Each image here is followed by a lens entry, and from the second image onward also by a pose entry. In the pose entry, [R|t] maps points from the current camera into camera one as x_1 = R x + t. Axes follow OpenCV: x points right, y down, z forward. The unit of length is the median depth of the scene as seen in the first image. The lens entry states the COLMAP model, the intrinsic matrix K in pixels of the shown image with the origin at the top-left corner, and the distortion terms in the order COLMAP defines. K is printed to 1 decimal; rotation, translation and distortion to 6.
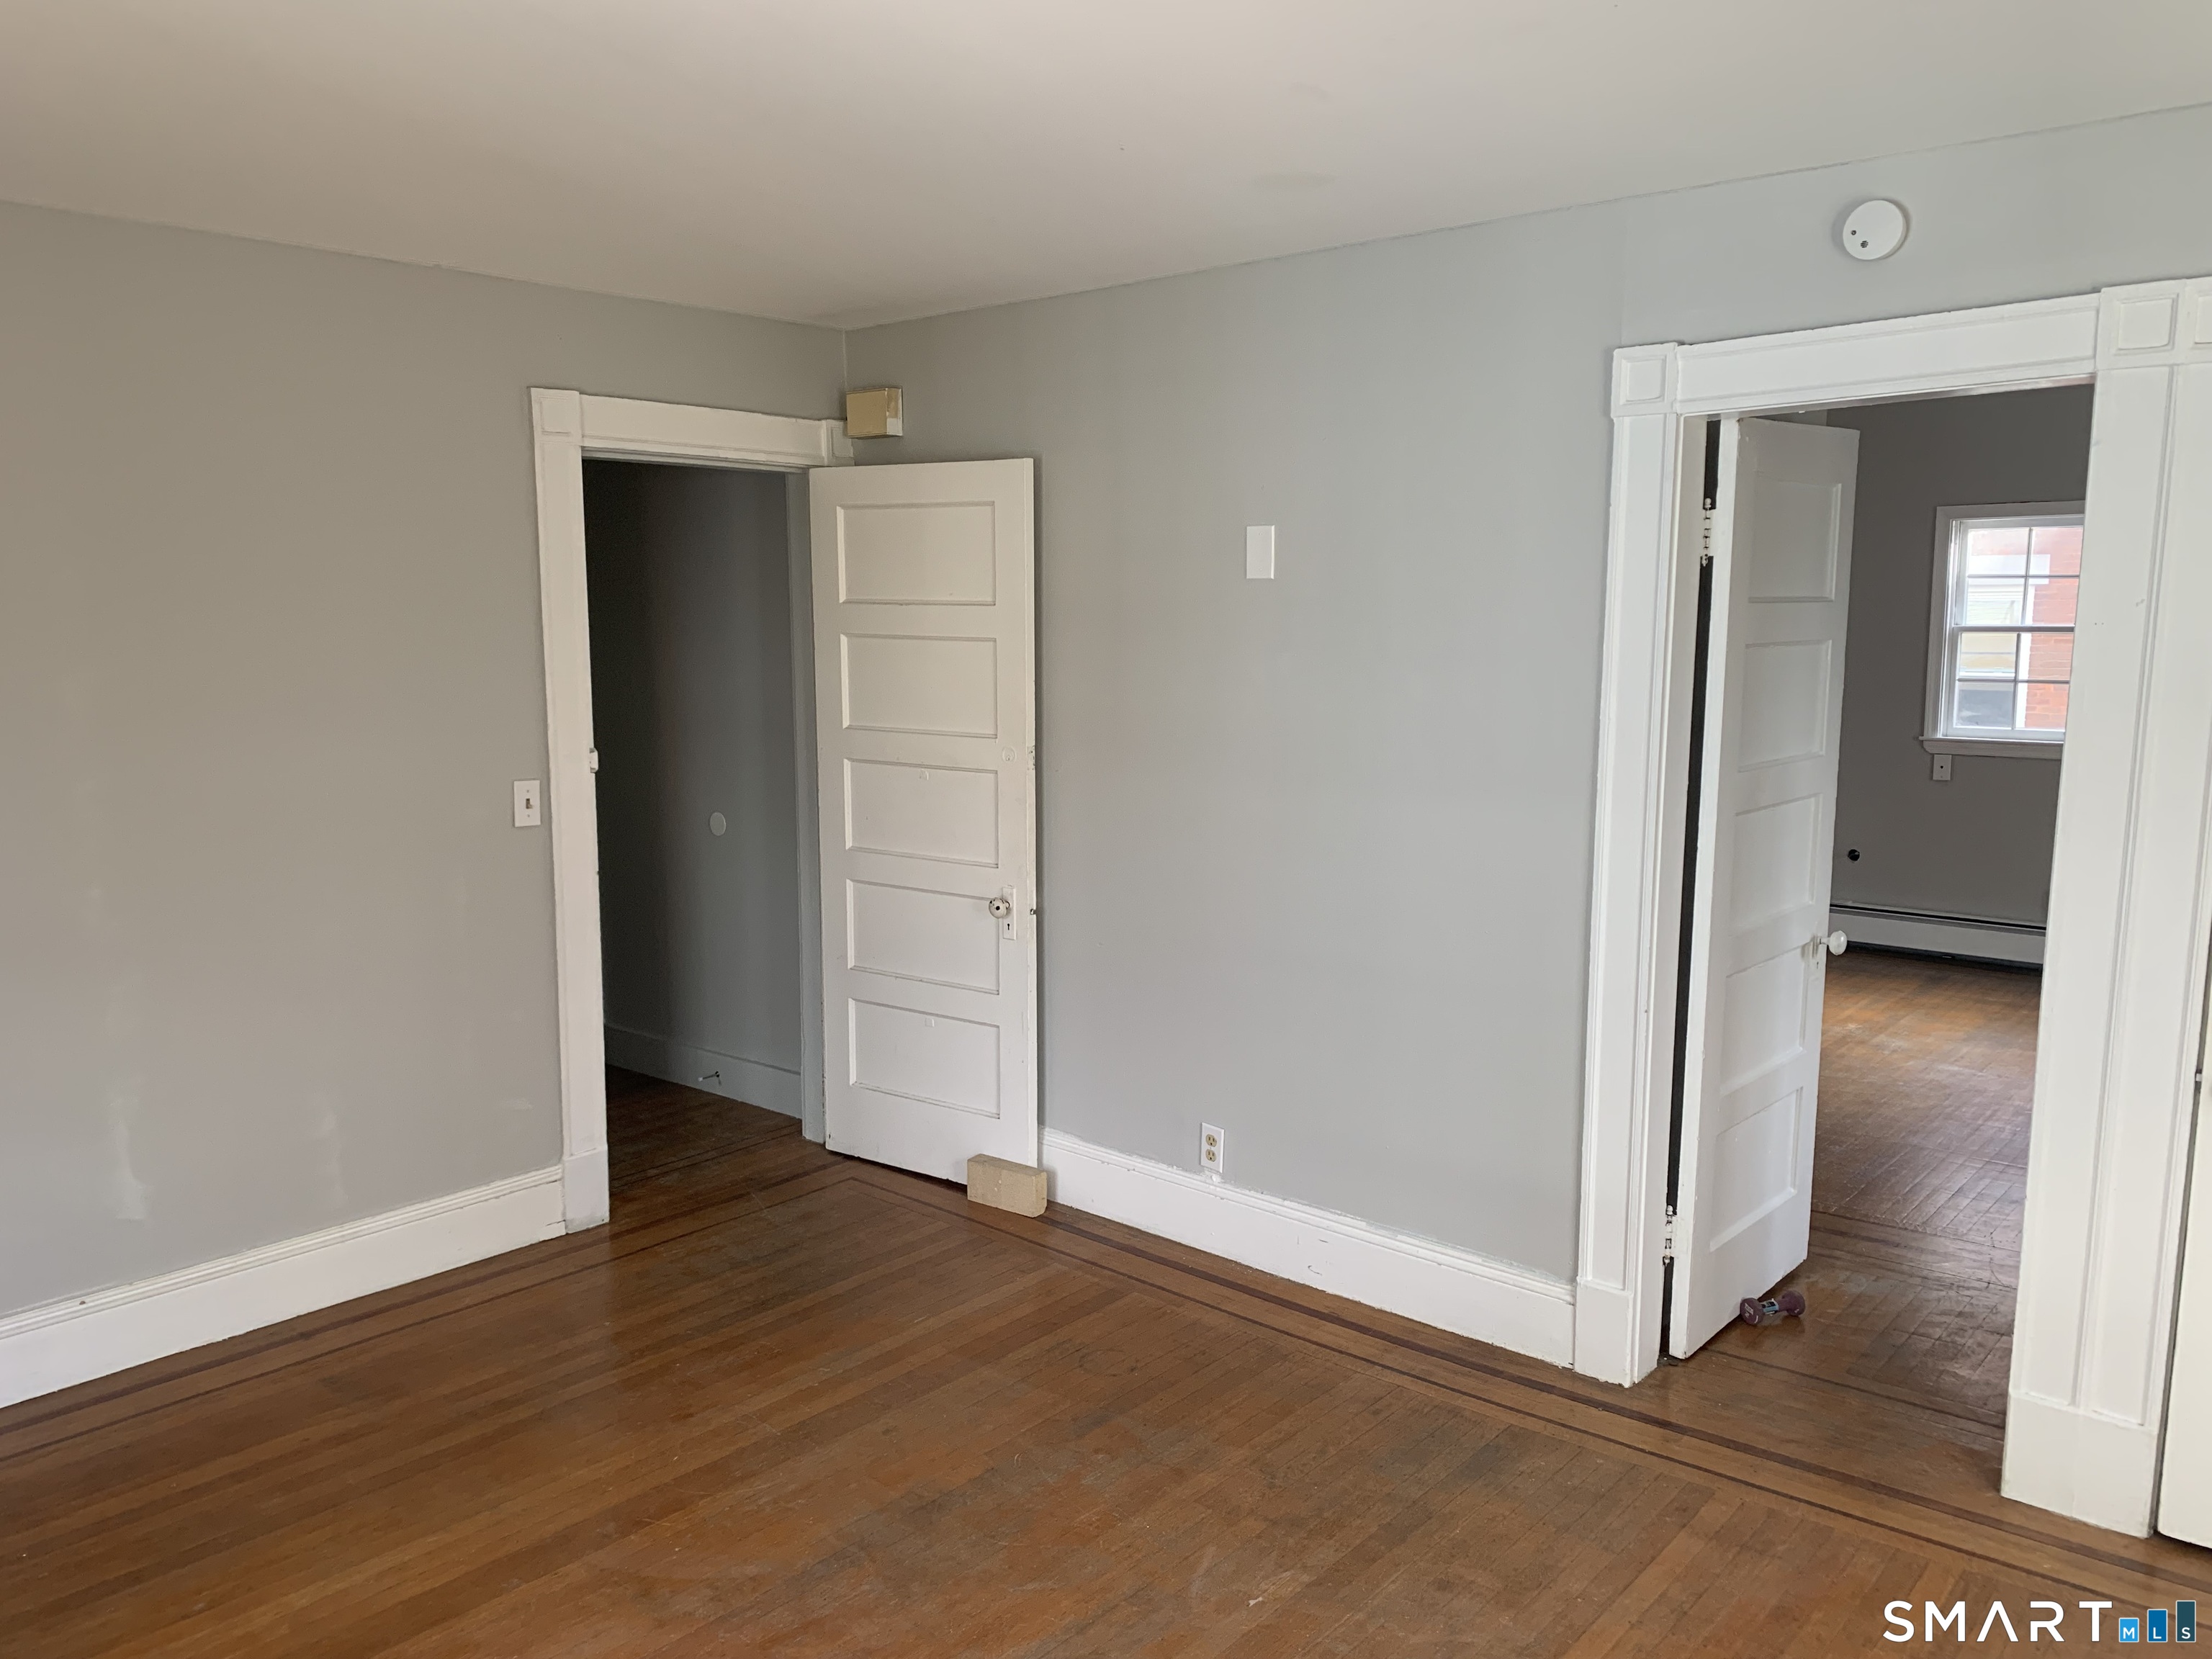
lens RADIAL K [[1697.4, 0, 1090.2], [0, 1697.4, 850.1], [0, 0, 1]] dist [0.031313, -0.006728]
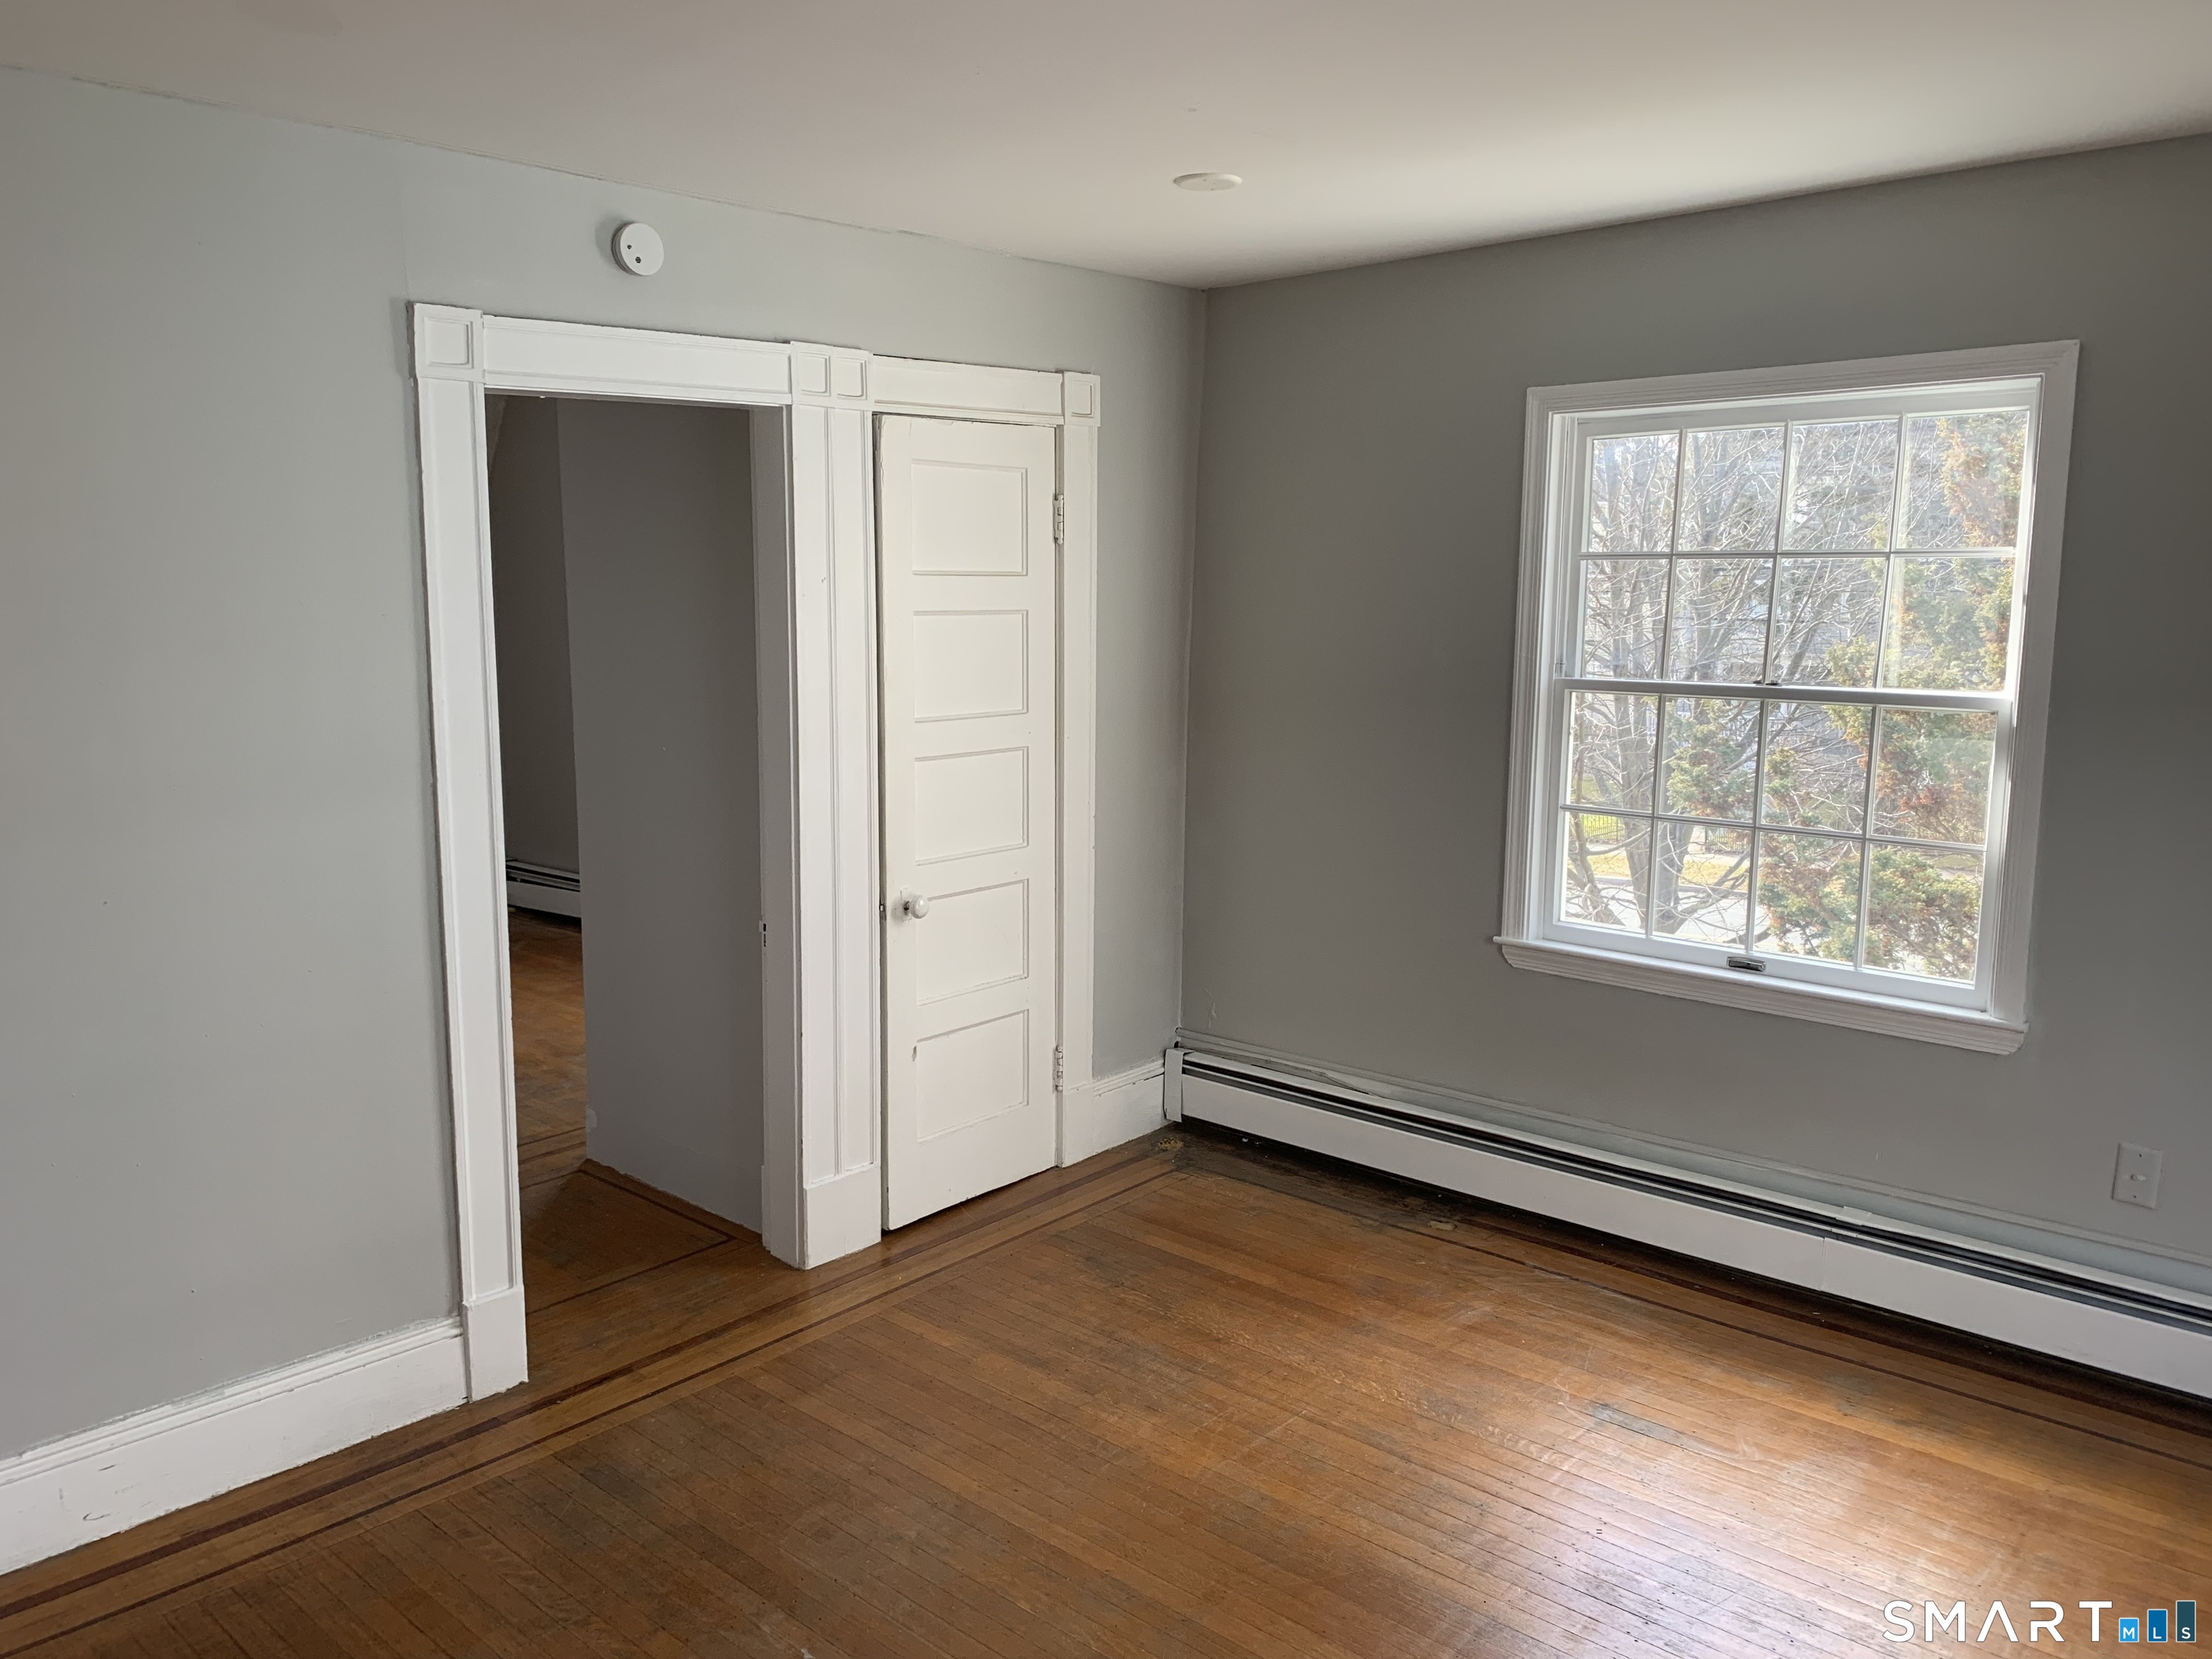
lens RADIAL K [[1697.4, 0, 1089.2], [0, 1697.4, 835.3], [0, 0, 1]] dist [0.031313, -0.006728]
pose [[0.048164, -0.148455, 0.987746, -0.636616], [0.147993, 0.979039, 0.139930, -0.086727], [-0.987815, 0.139439, 0.069125, 0.617659]]
